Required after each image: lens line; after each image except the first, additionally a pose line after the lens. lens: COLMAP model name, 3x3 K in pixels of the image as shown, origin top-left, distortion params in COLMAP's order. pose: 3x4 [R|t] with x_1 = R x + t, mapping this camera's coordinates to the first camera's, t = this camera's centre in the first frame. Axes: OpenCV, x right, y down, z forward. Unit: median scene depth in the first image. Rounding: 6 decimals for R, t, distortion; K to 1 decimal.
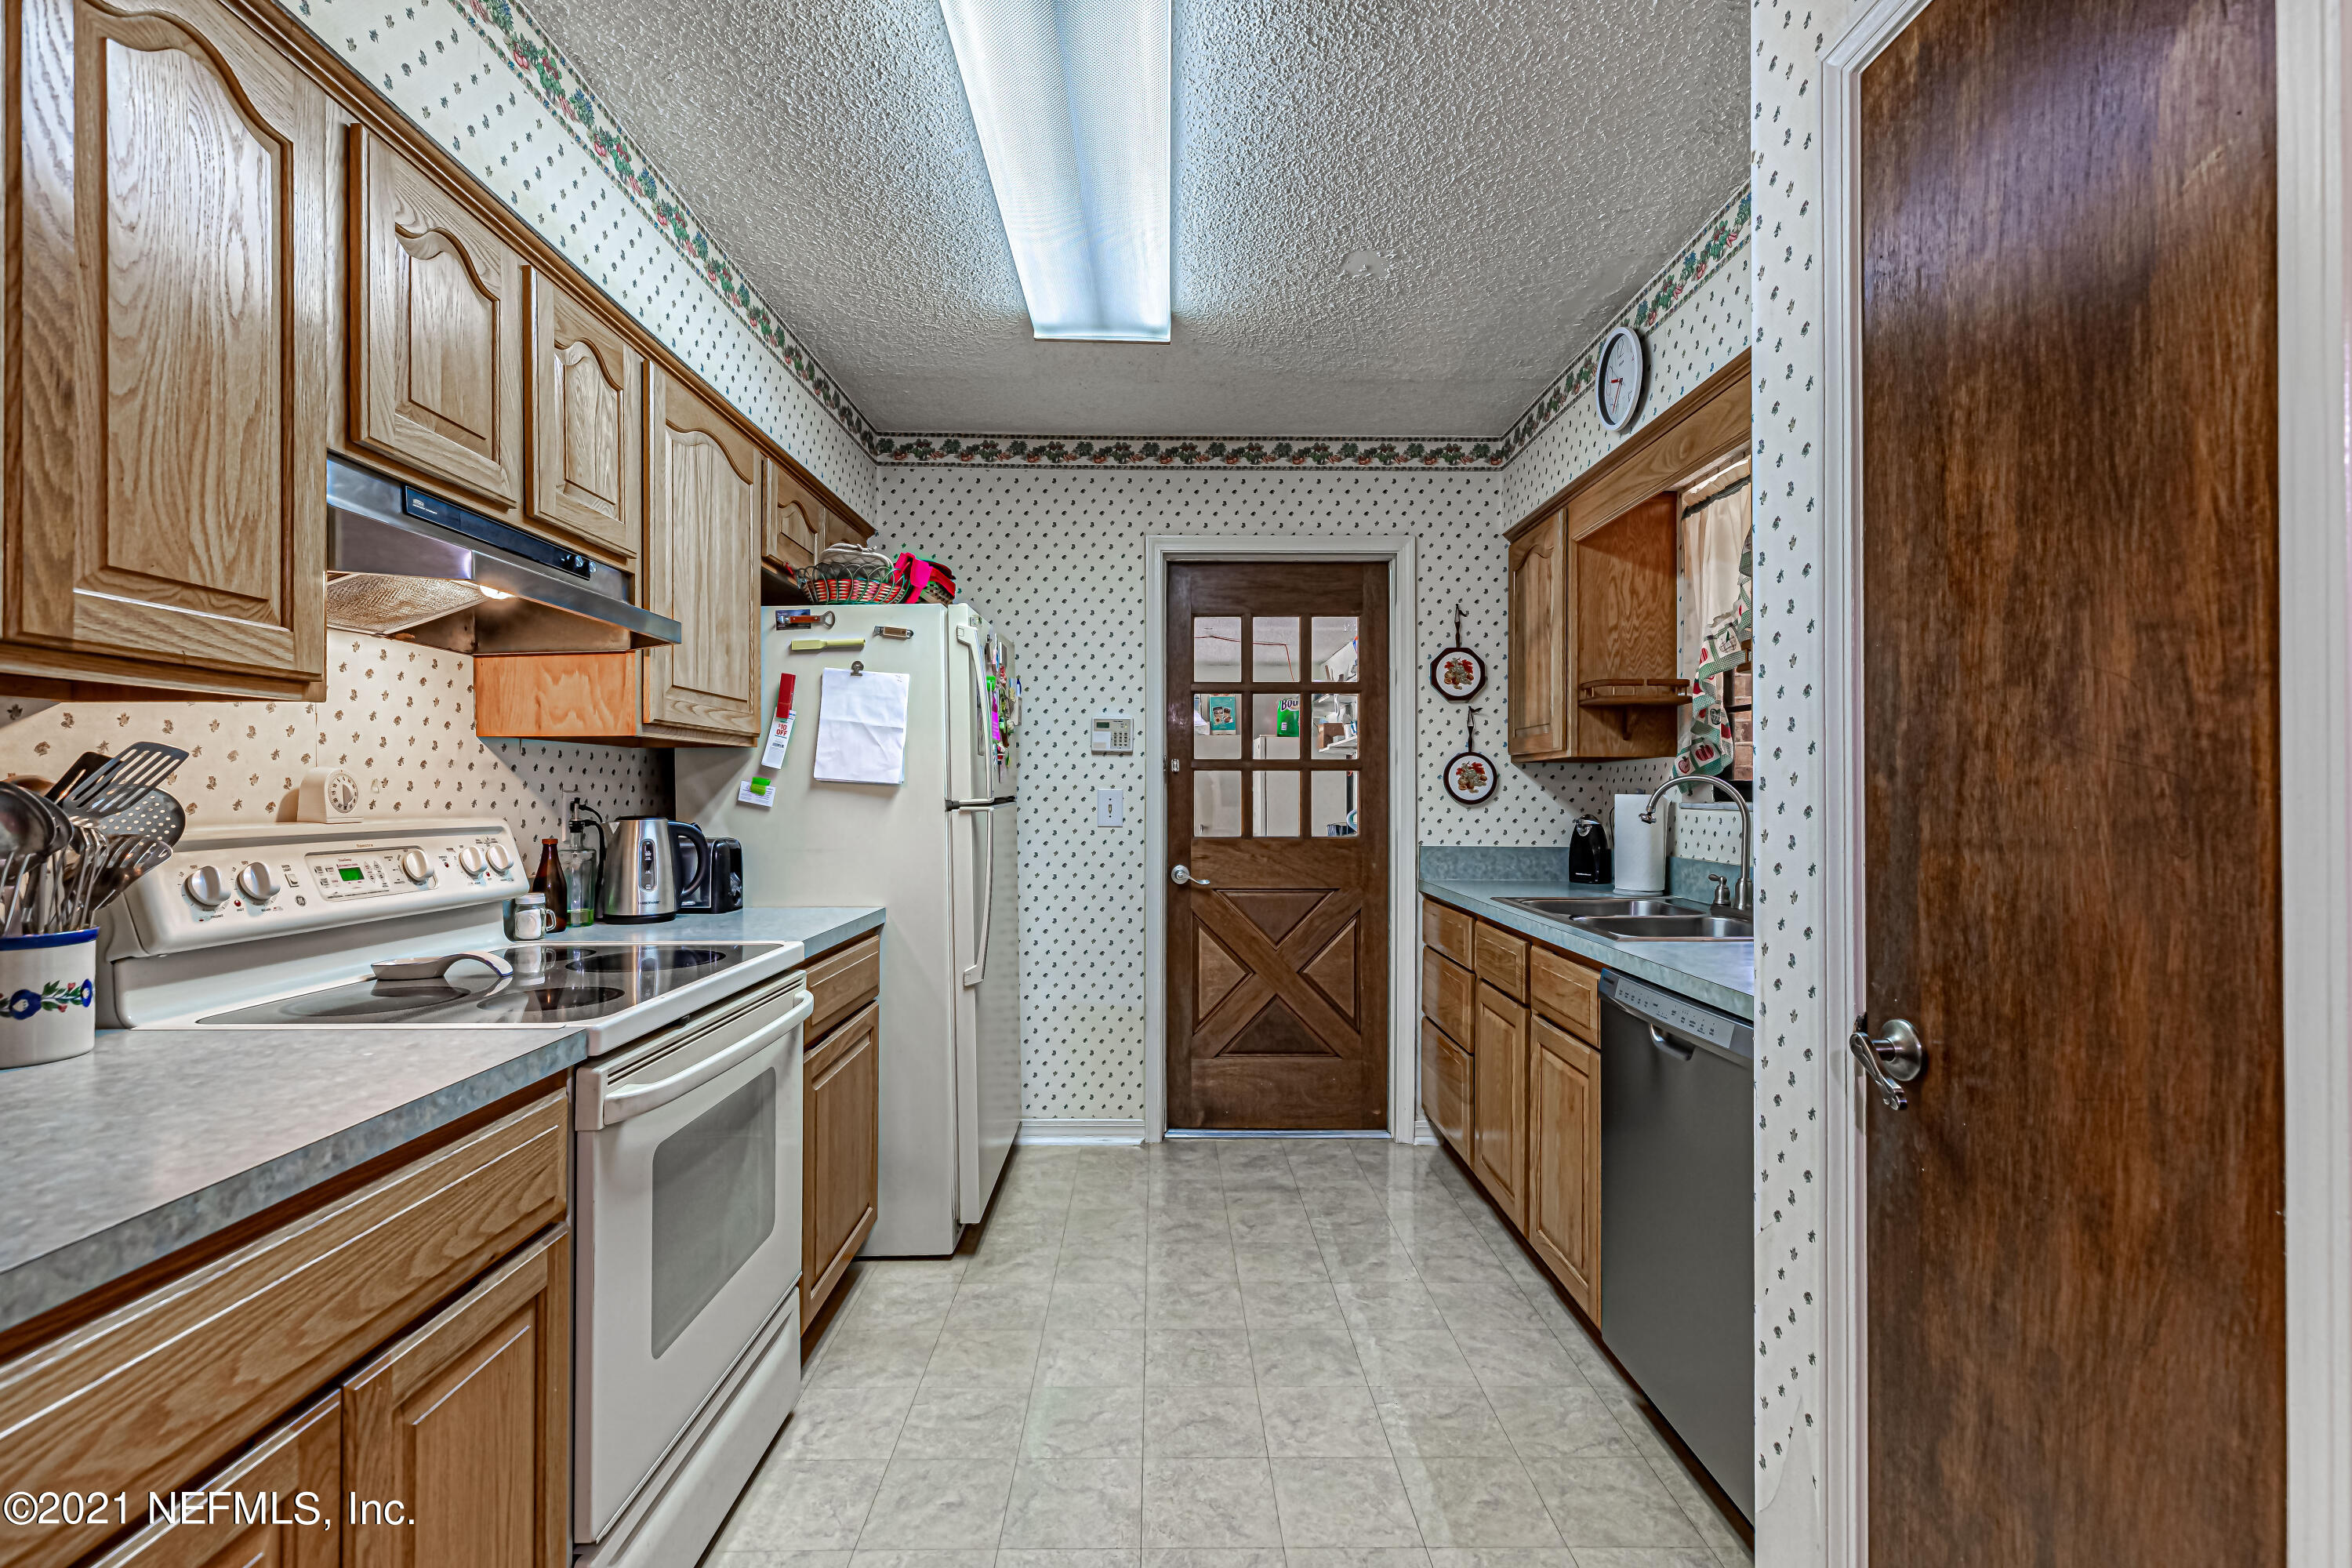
lens RADIAL K [[1065.2, 0, 1178.1], [0, 1065.2, 784.2], [0, 0, 1]] dist [0.006181, -0.000310]
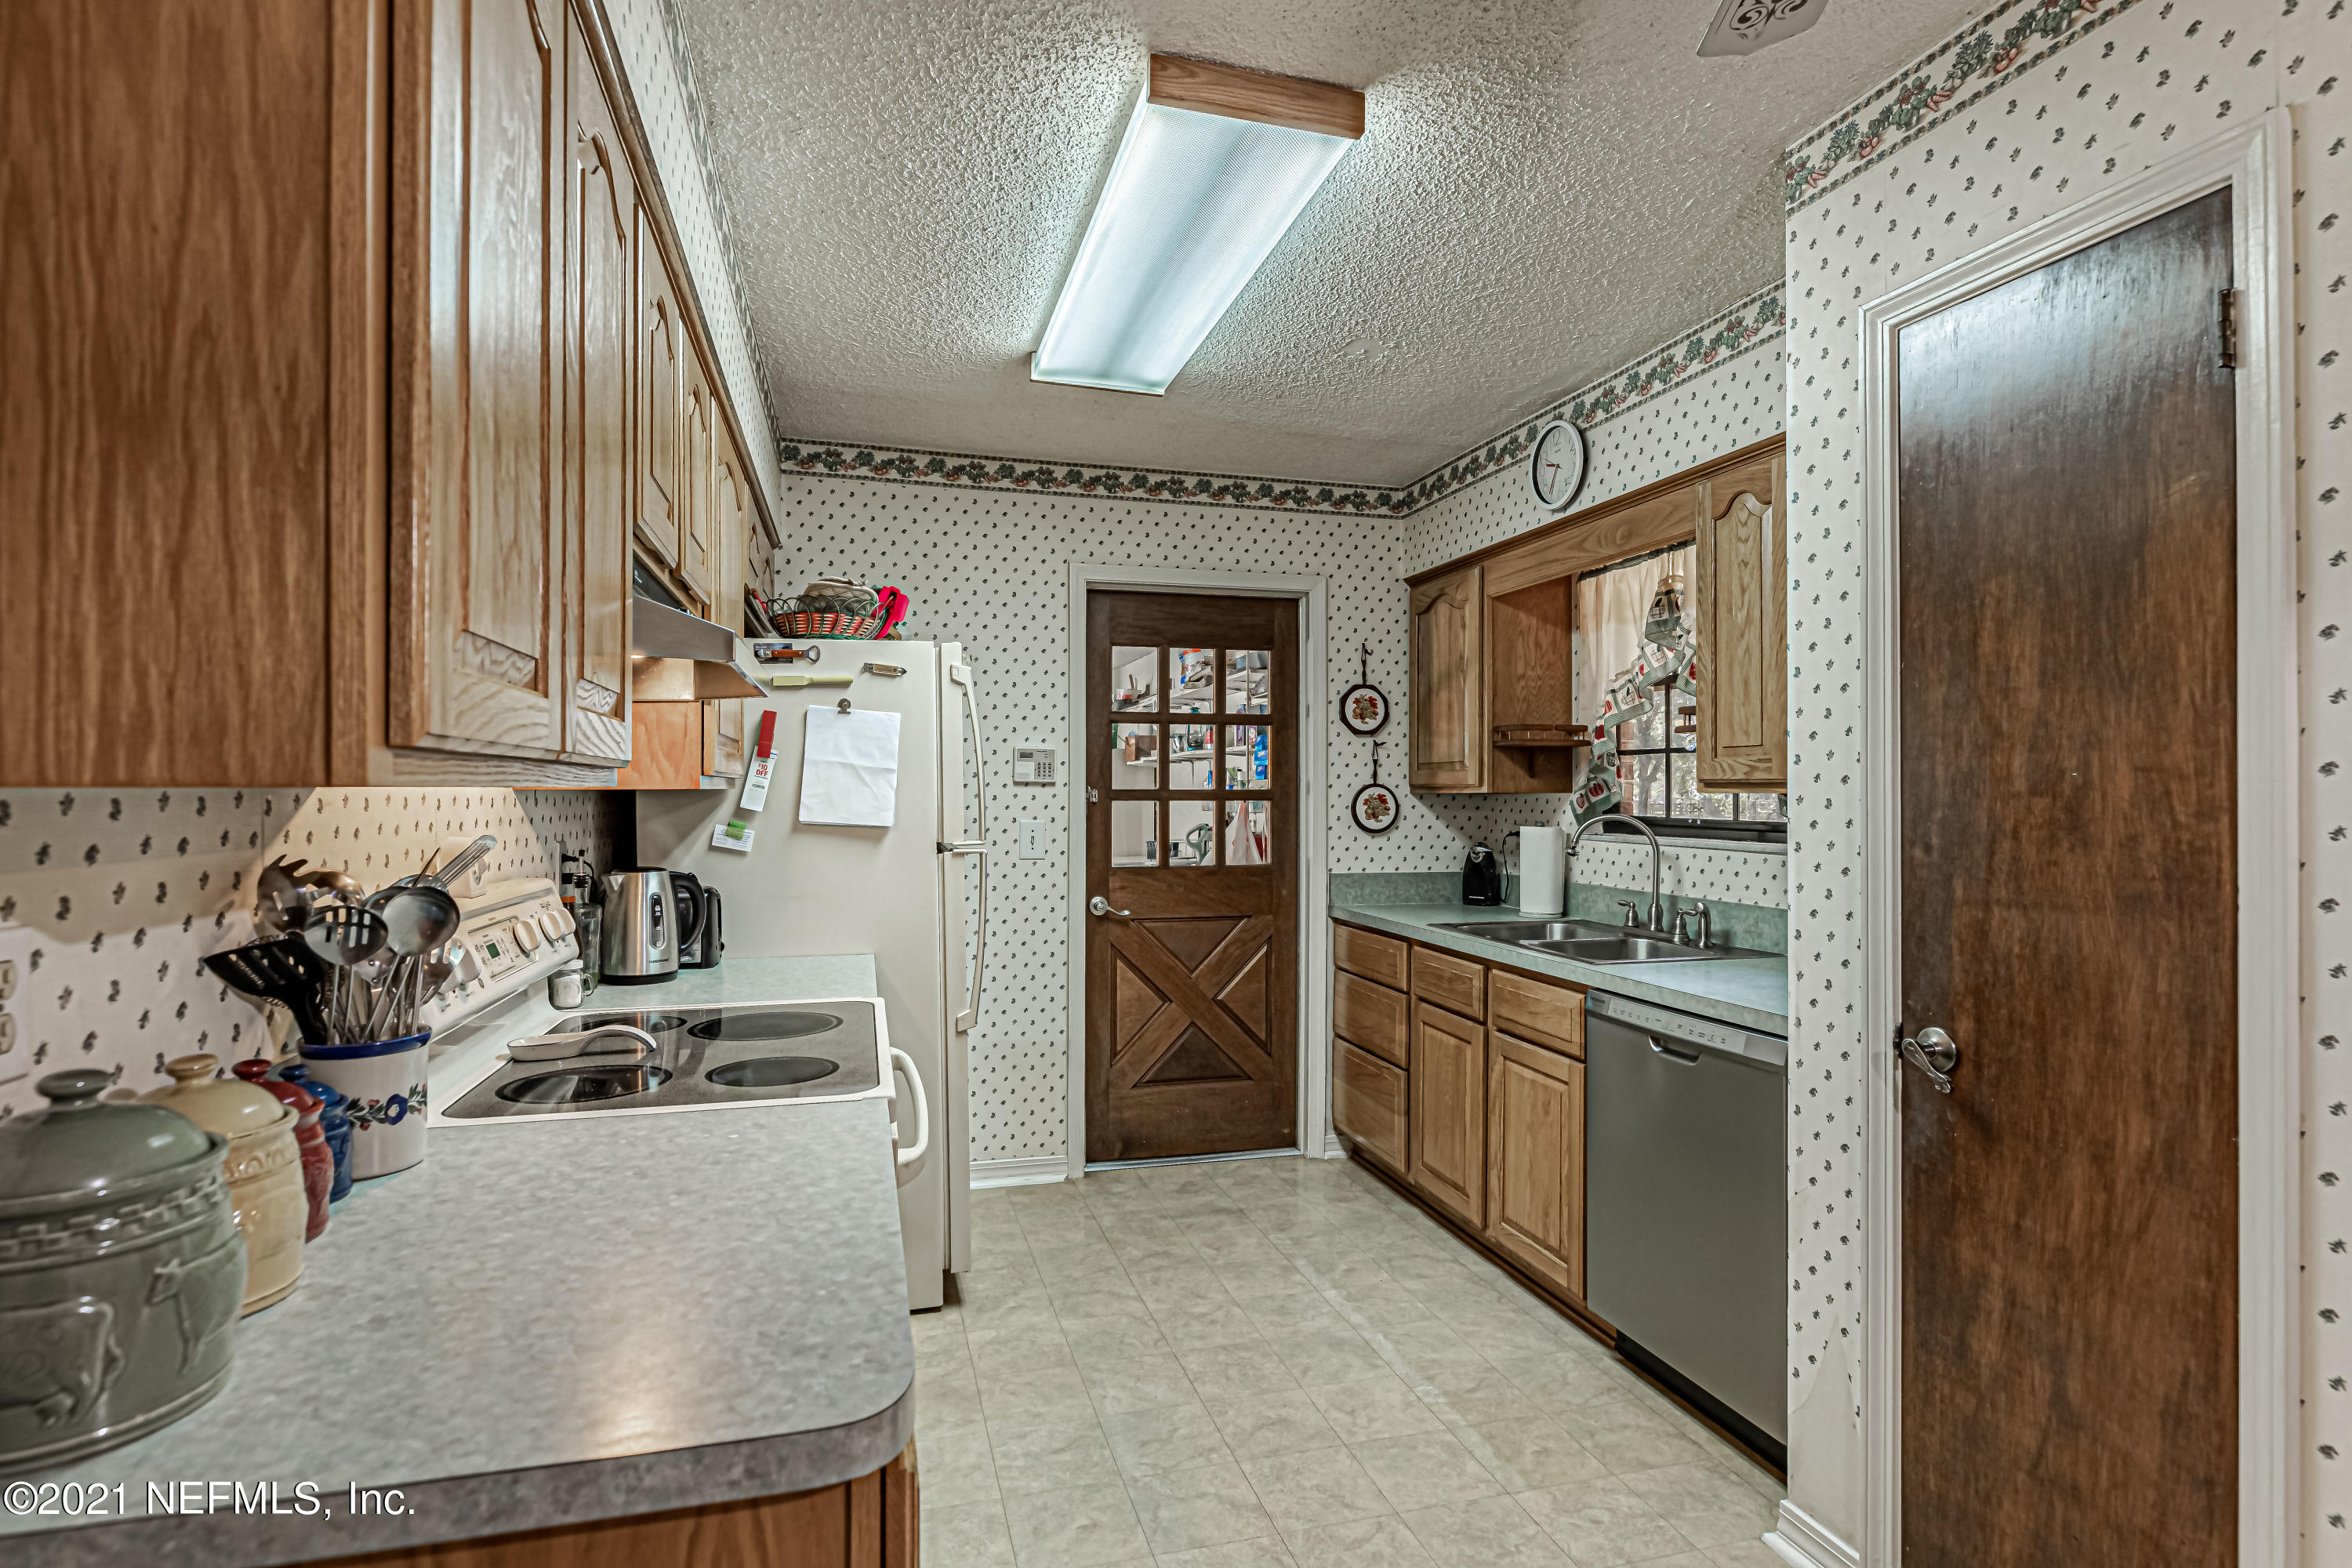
lens RADIAL K [[1158.9, 0, 1175.4], [0, 1158.9, 784.7], [0, 0, 1]] dist [-0.002927, 0.001094]
pose [[0.968212, 0.001410, 0.250128, -0.273383], [-0.001542, 0.999999, 0.000329, -0.038856], [-0.250127, -0.000704, 0.968213, -0.084631]]
